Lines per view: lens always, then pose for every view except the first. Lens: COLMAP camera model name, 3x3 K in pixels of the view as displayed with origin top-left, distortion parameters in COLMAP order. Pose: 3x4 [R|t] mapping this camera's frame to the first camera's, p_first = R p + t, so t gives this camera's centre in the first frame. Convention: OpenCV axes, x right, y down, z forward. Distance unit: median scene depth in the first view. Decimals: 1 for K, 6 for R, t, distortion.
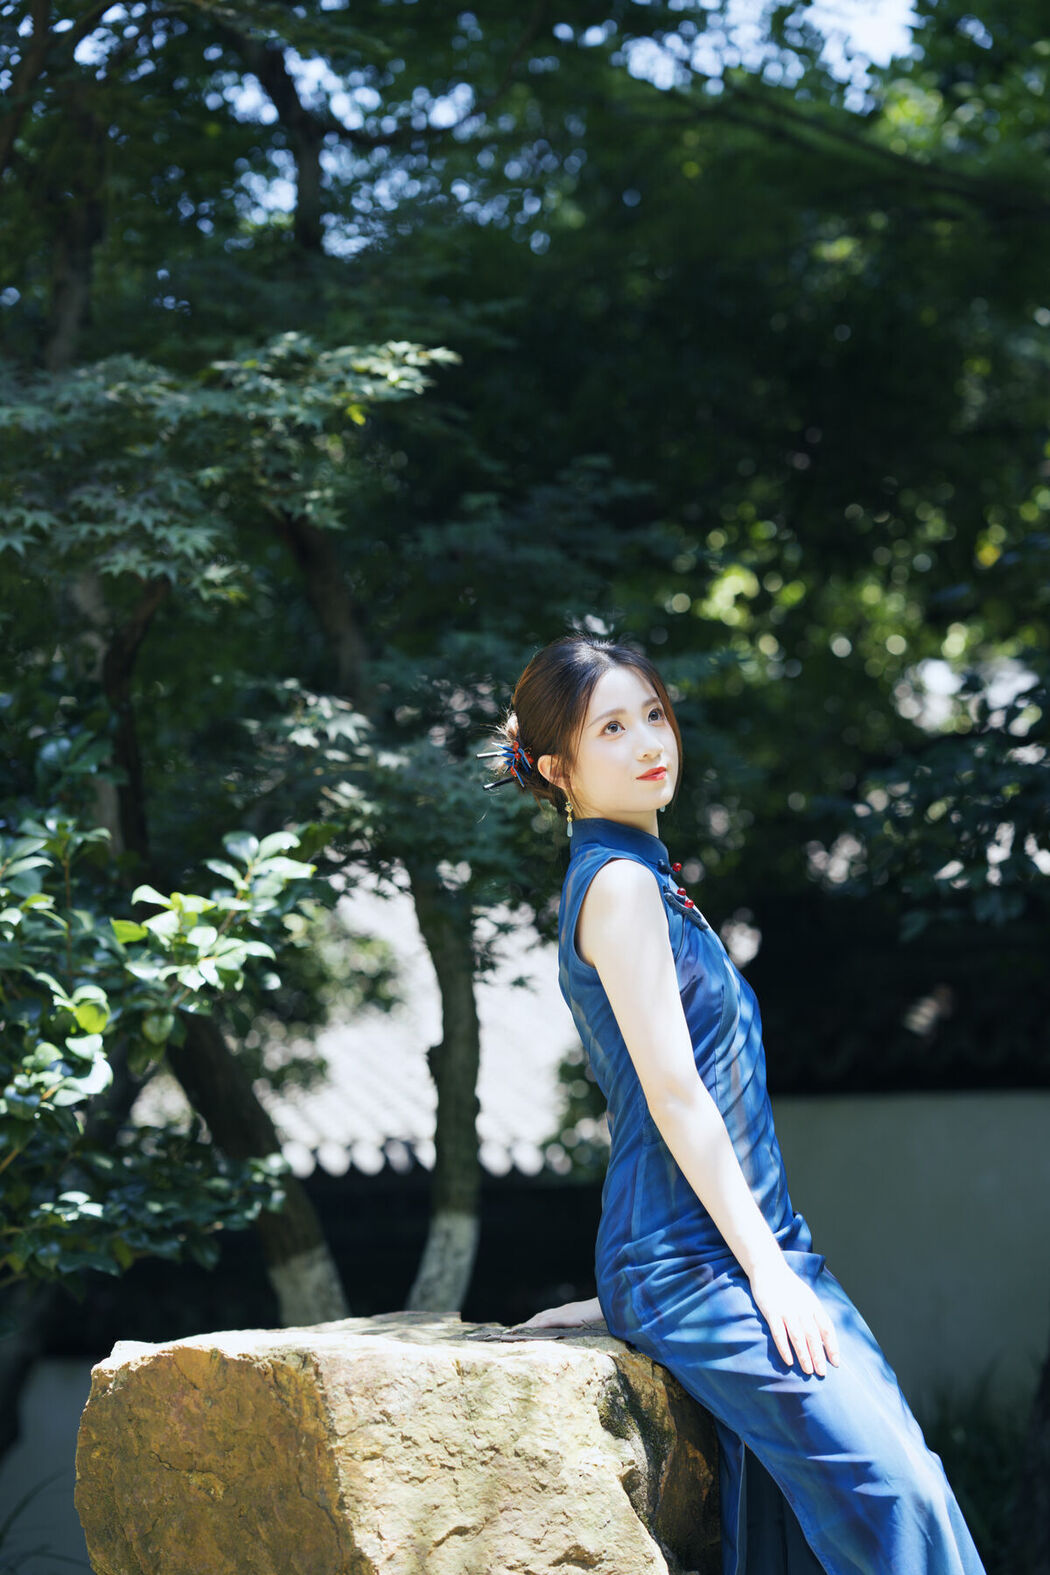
lens RADIAL K [[3815.1, 0, 522.0], [0, 3815.1, 791.1], [0, 0, 1]] dist [0.168302, -0.046716]
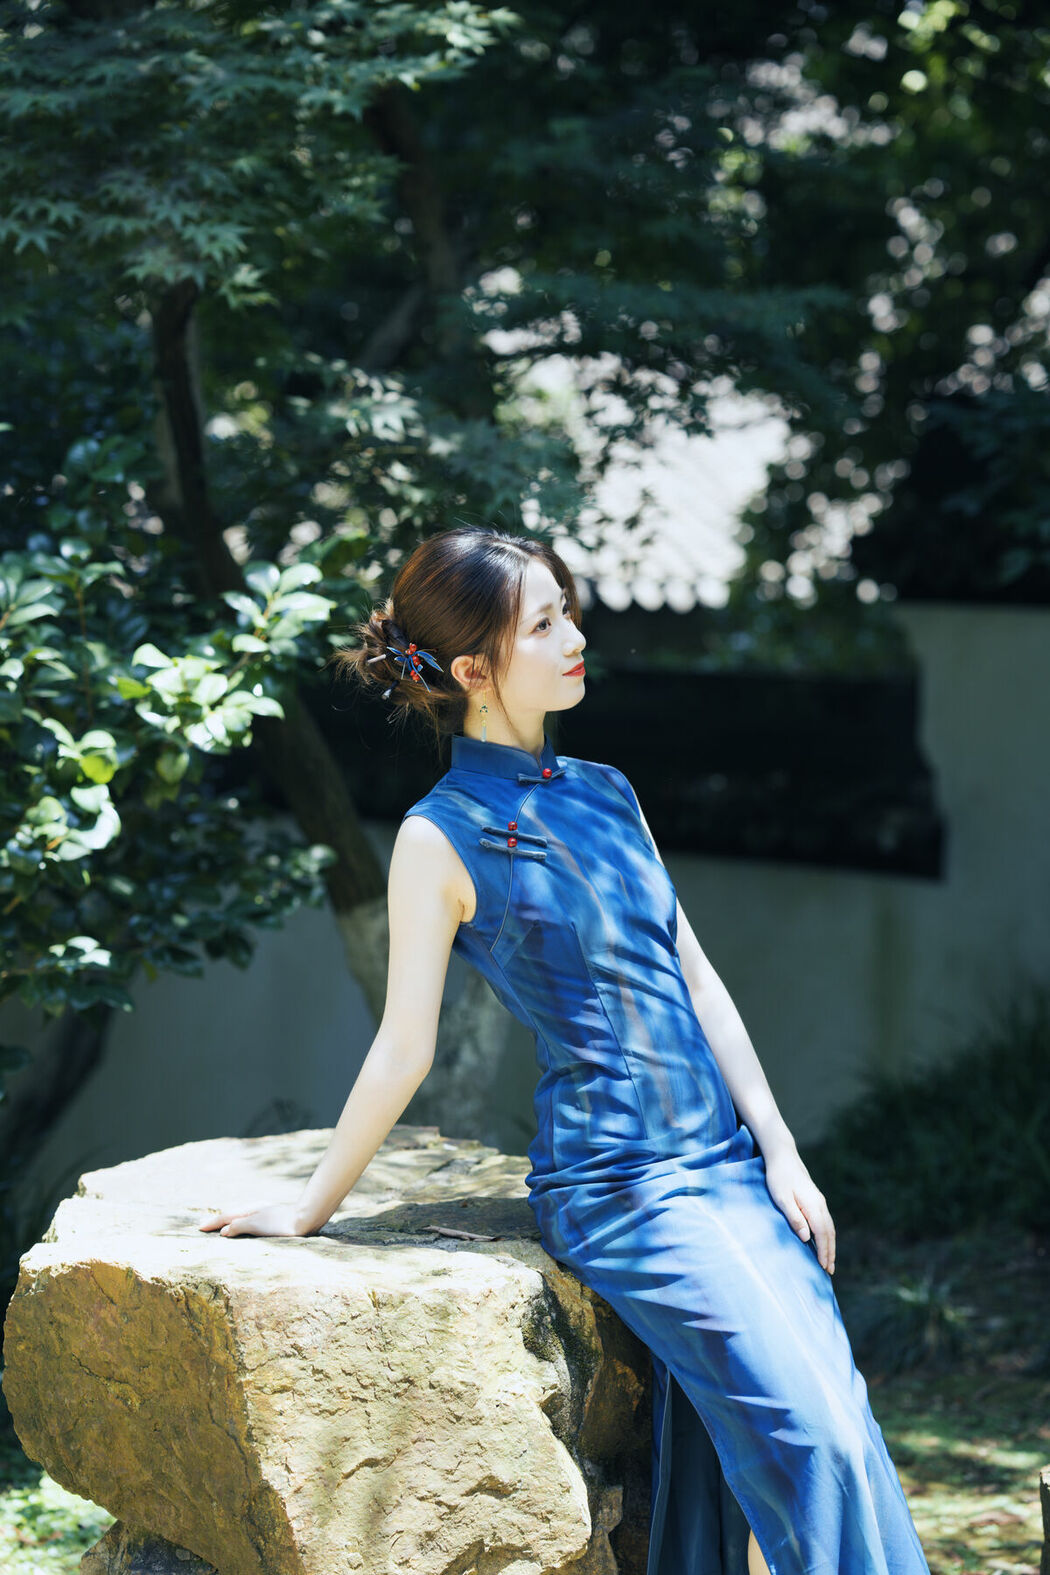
lens RADIAL K [[3815.1, 0, 522.0], [0, 3815.1, 791.1], [0, 0, 1]] dist [0.168302, -0.046716]
pose [[0.997420, 0.032179, -0.064169, 0.078600], [-0.019923, 0.982872, 0.183207, -0.155523], [0.068966, -0.181456, 0.980978, 0.060922]]
